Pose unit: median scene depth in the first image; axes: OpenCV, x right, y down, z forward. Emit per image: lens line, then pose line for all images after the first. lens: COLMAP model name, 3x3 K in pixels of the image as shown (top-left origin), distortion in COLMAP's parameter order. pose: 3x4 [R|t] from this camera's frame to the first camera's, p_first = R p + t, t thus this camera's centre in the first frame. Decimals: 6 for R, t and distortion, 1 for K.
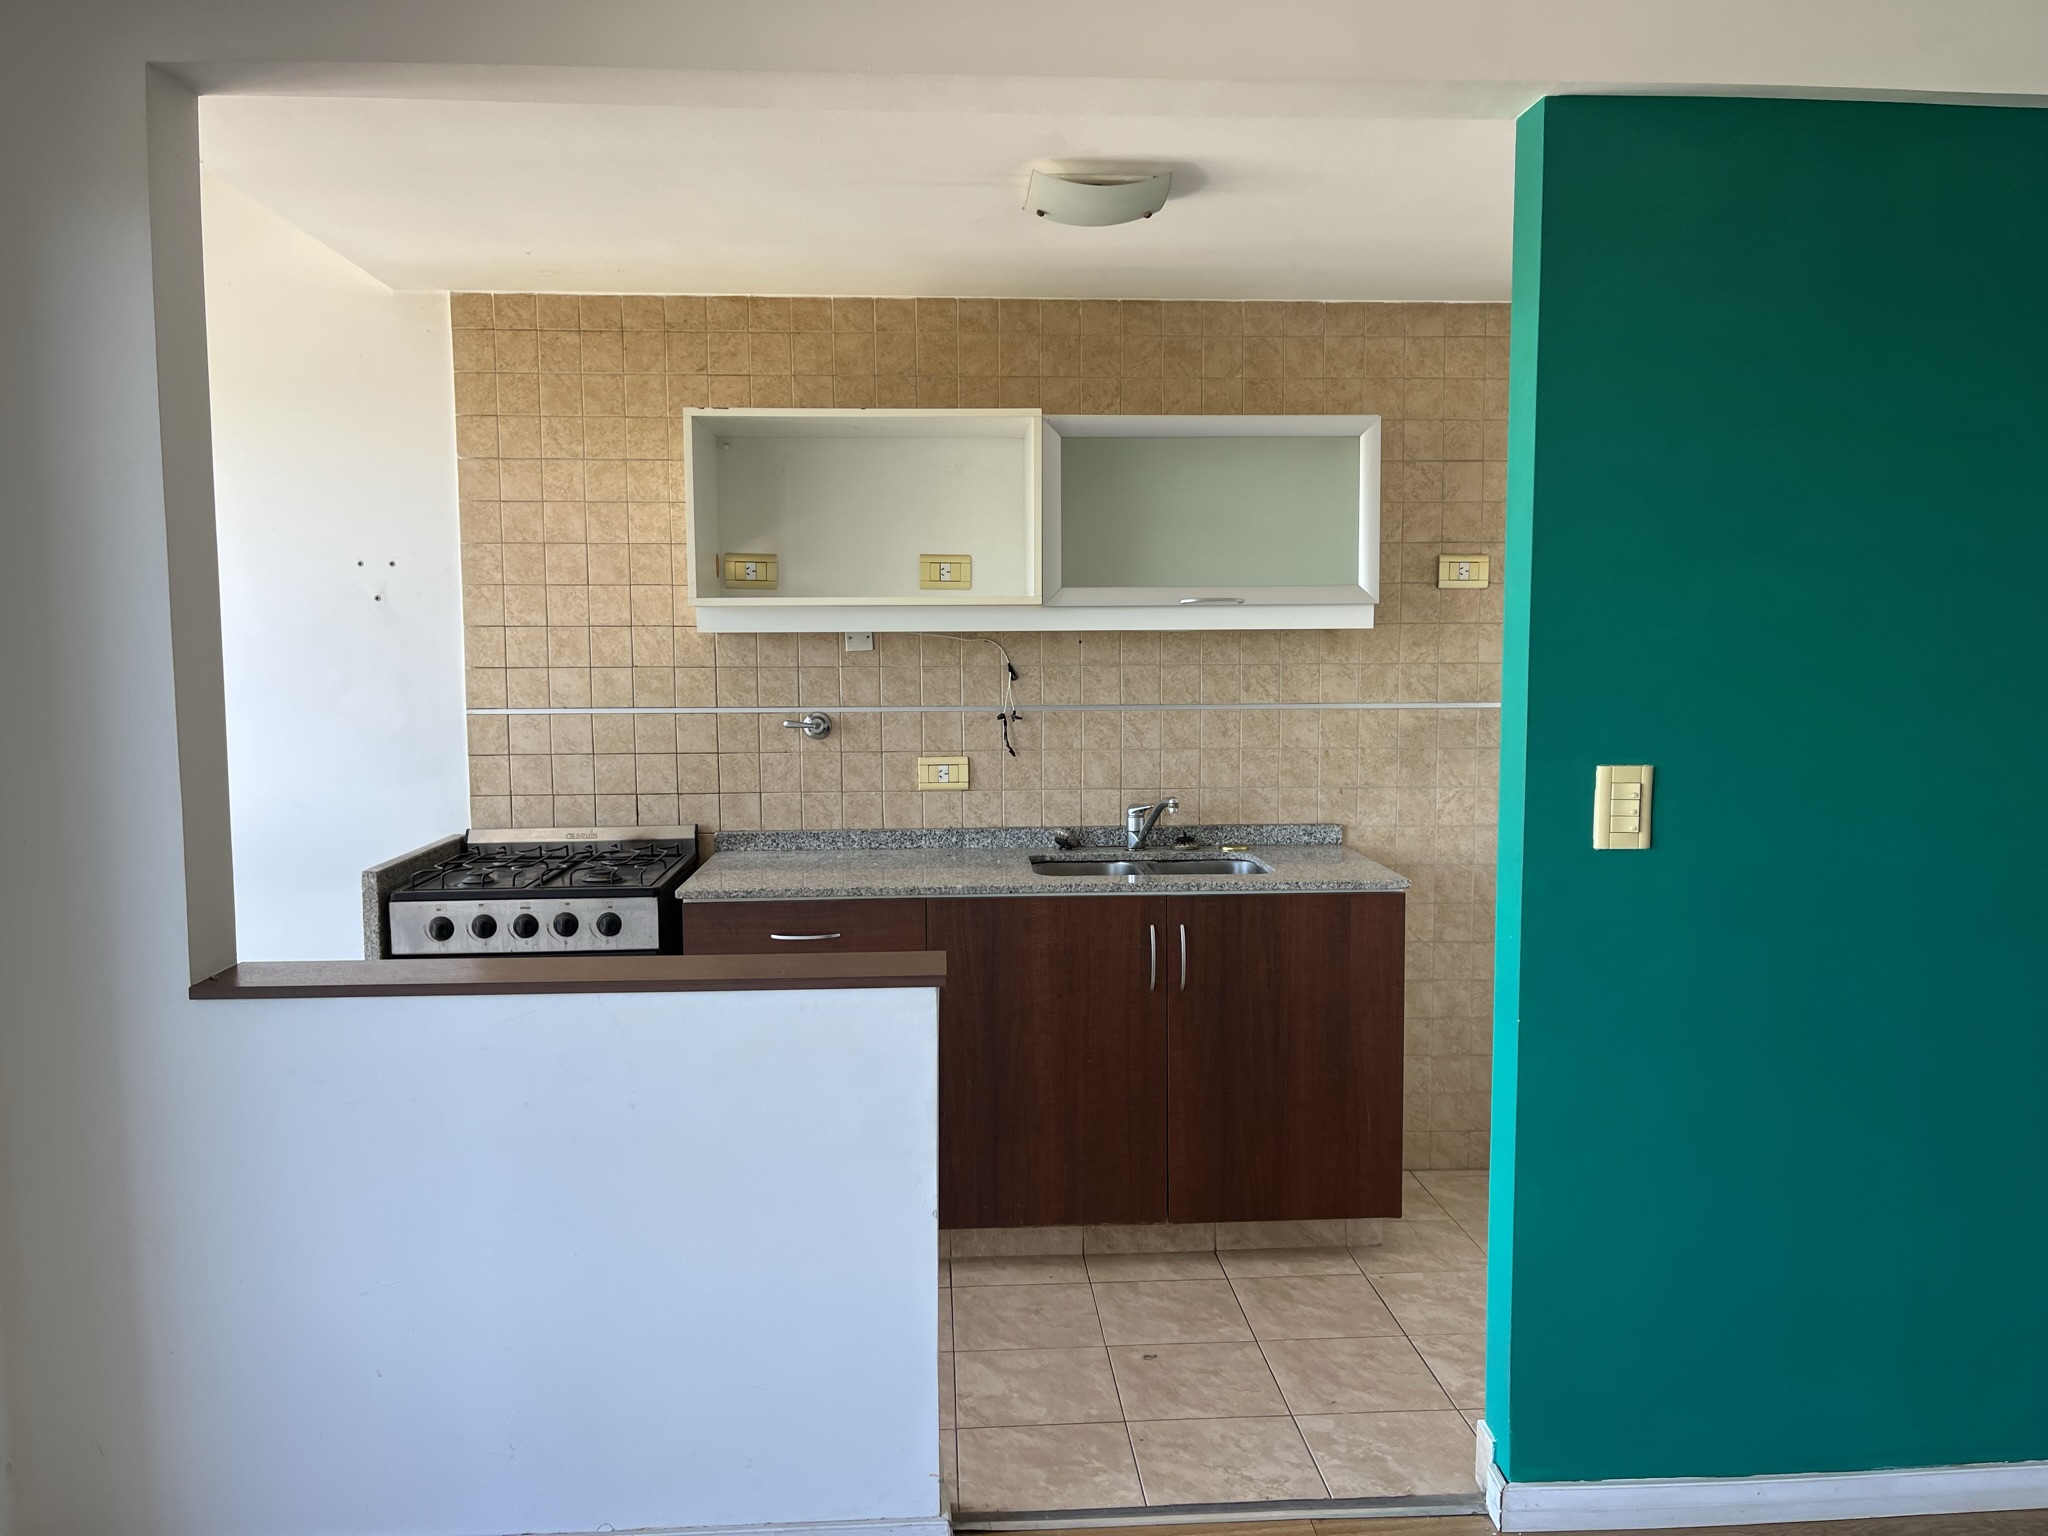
lens RADIAL K [[1559.2, 0, 1022.3], [0, 1559.2, 782.0], [0, 0, 1]] dist [0.054987, -0.037531]
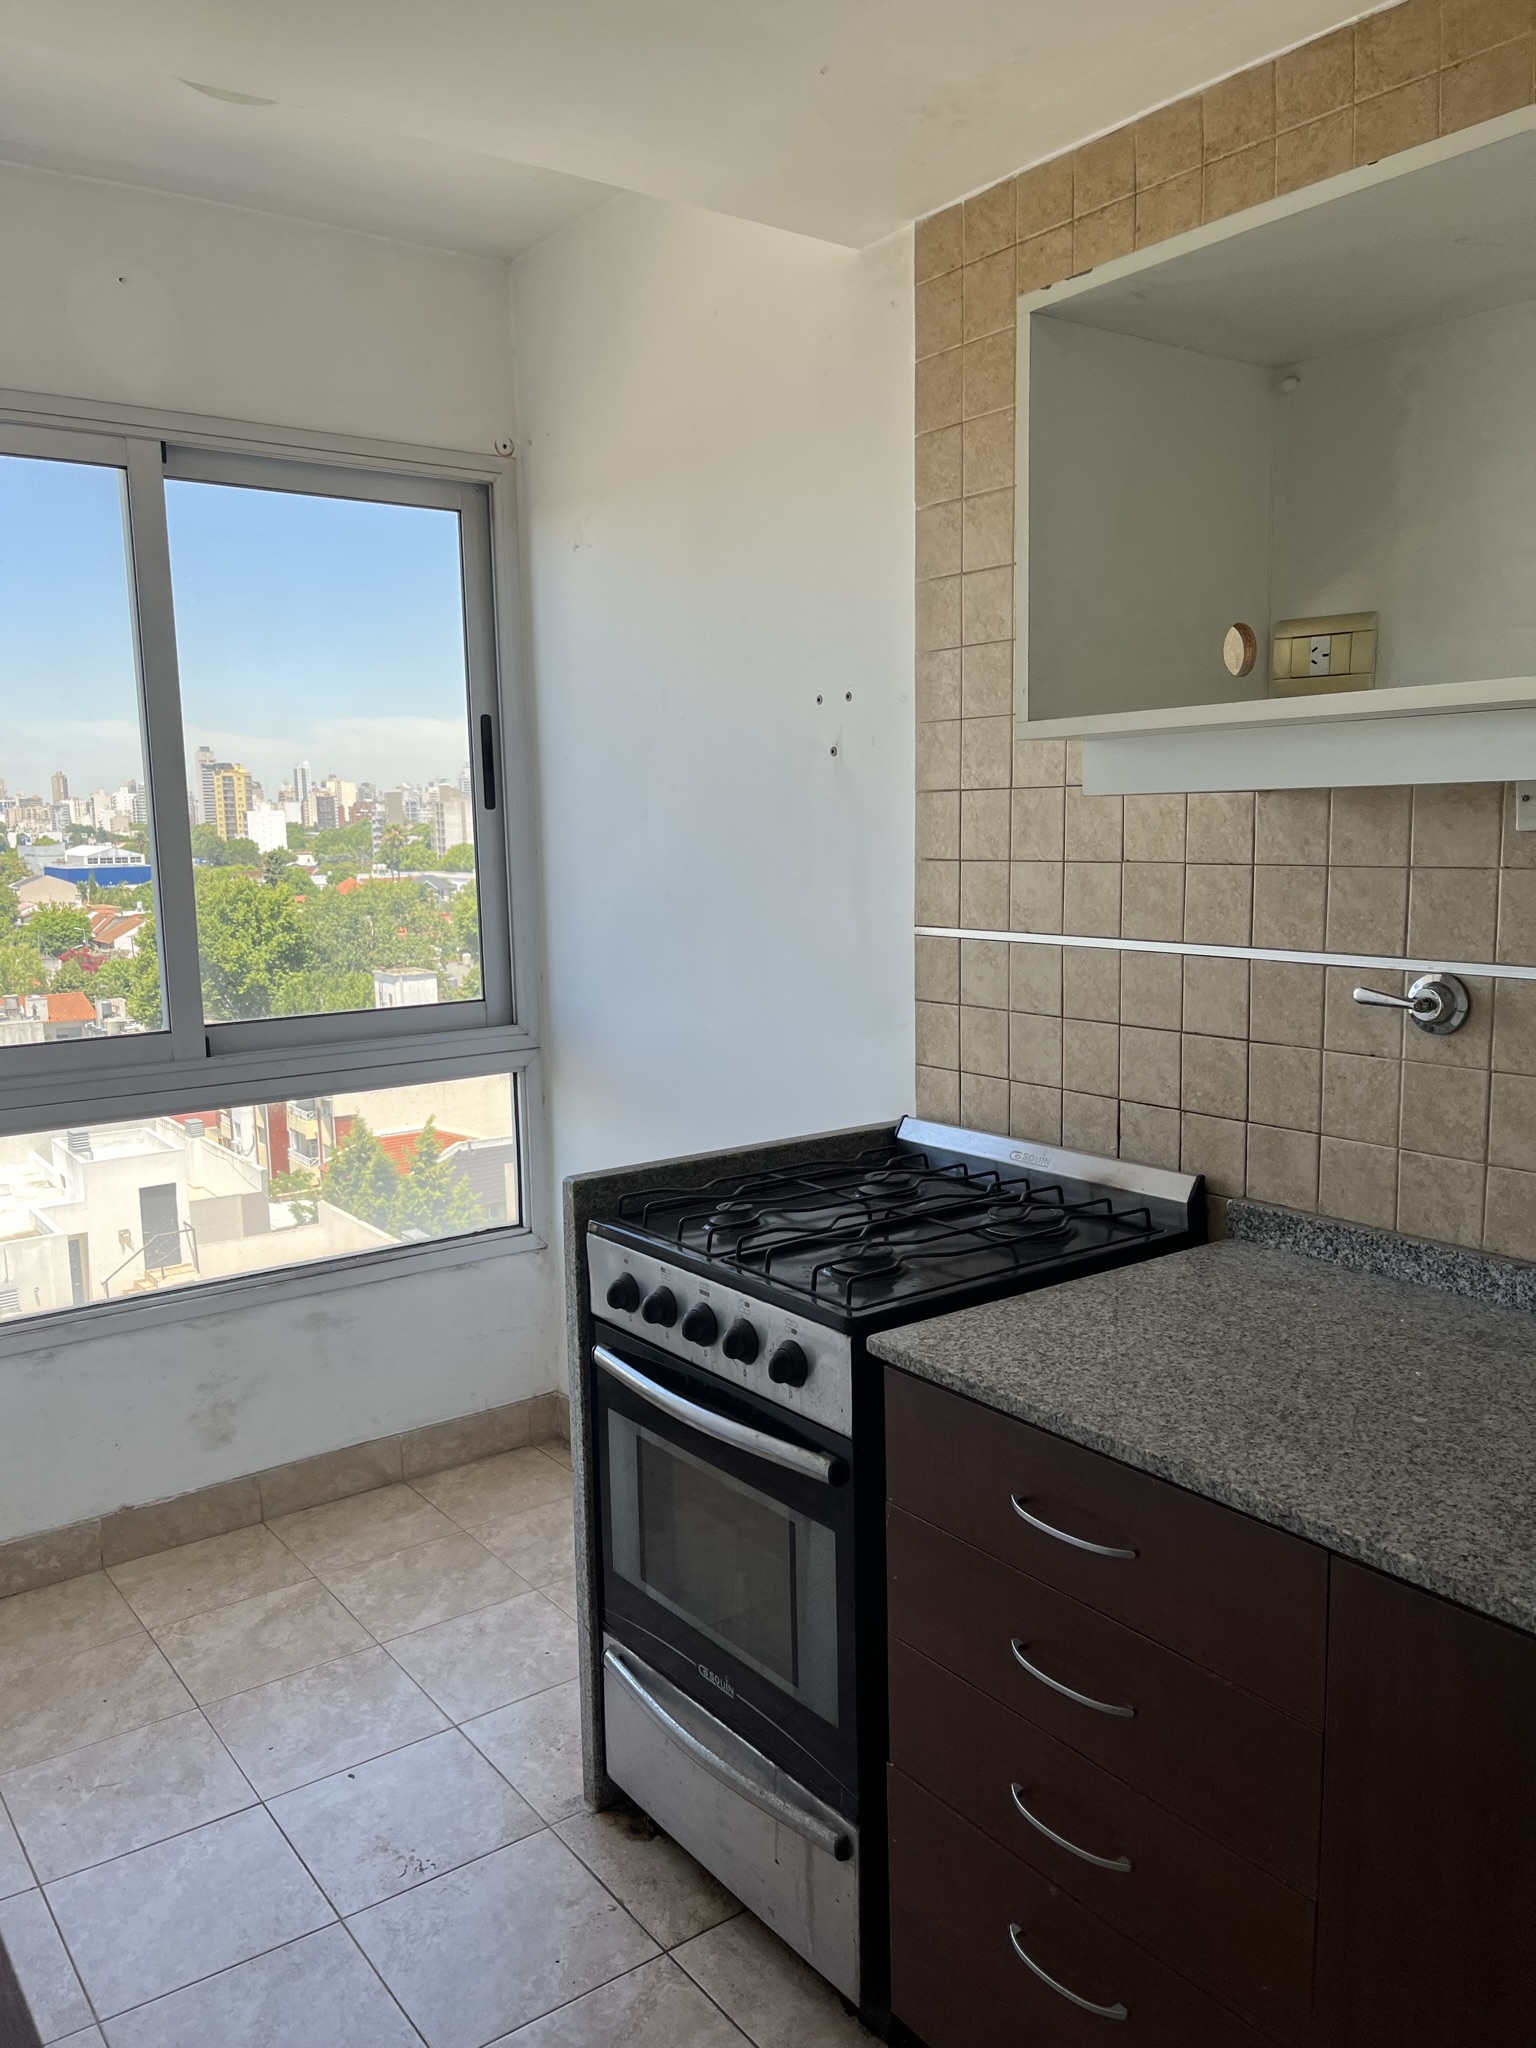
lens RADIAL K [[1559.2, 0, 771.8], [0, 1559.2, 1041.3], [0, 0, 1]] dist [0.054987, -0.037531]
pose [[0.553876, 0.114098, -0.824744, 0.130189], [-0.063679, 0.993469, 0.094675, -0.056029], [0.830160, 0.000080, 0.557525, 0.609671]]
